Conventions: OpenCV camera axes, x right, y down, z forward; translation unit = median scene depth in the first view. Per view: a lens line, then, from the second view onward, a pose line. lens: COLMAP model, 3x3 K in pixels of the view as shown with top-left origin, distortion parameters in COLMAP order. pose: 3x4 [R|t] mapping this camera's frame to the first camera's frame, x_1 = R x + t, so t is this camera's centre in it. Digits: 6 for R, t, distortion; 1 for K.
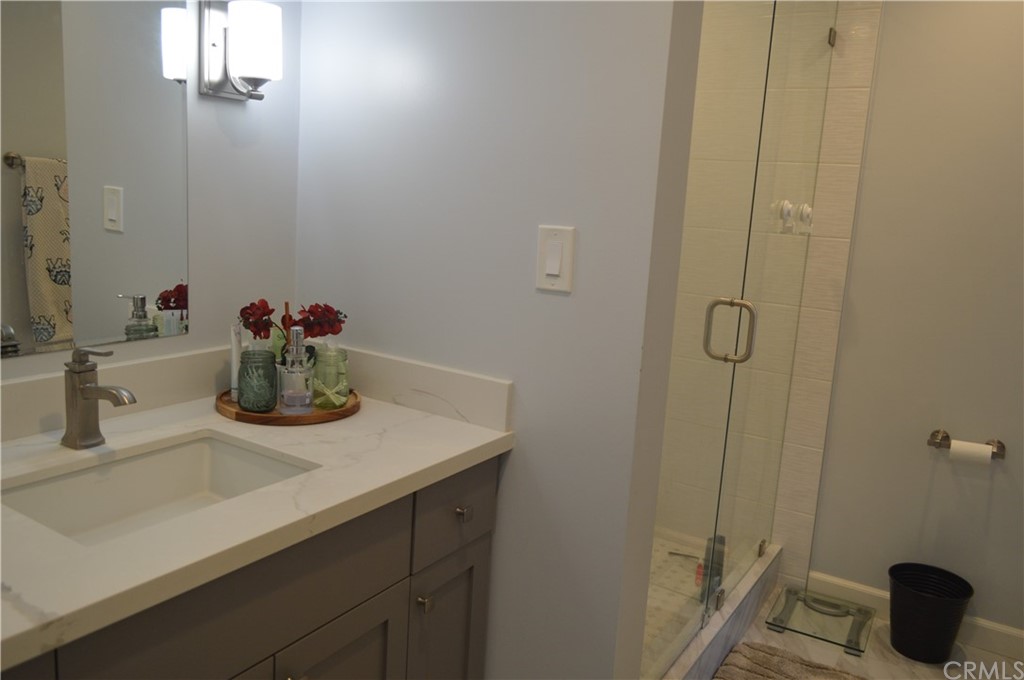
lens RADIAL K [[849.5, 0, 507.3], [0, 849.5, 334.6], [0, 0, 1]] dist [-0.009679, -0.003980]
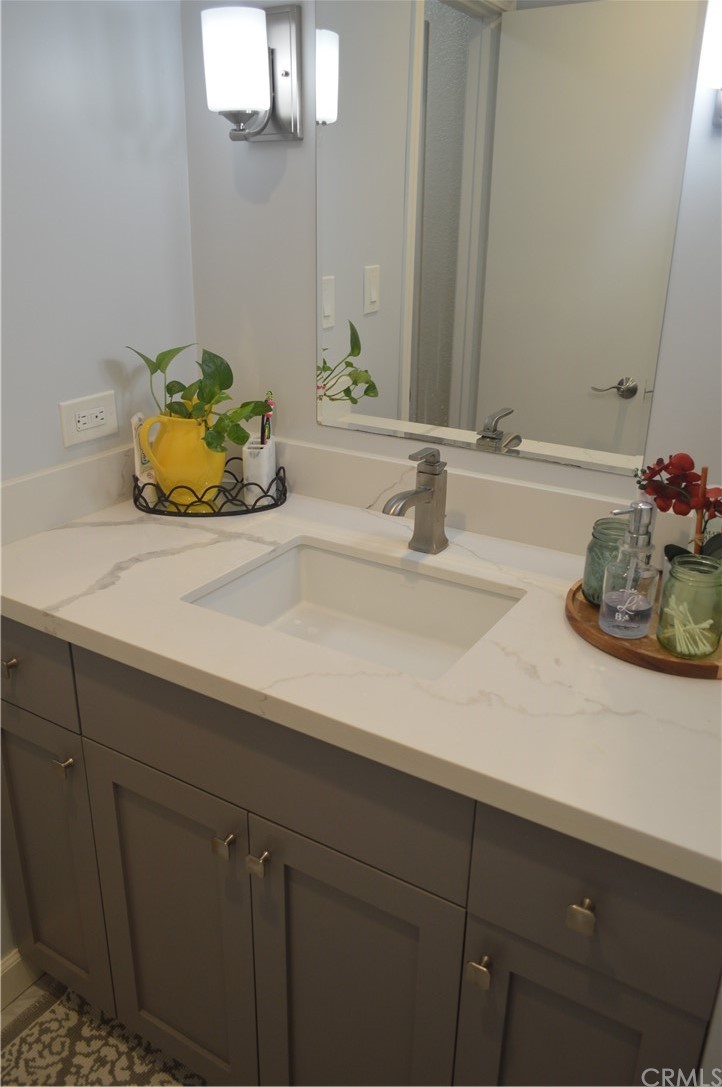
lens RADIAL K [[856.1, 0, 358.8], [0, 856.1, 545.7], [0, 0, 1]] dist [-0.004679, -0.003334]
pose [[-0.000534, 0.311638, -0.950201, 0.417723], [-0.187570, 0.933305, 0.306202, -0.153221], [0.982251, 0.178392, 0.057955, 0.870005]]
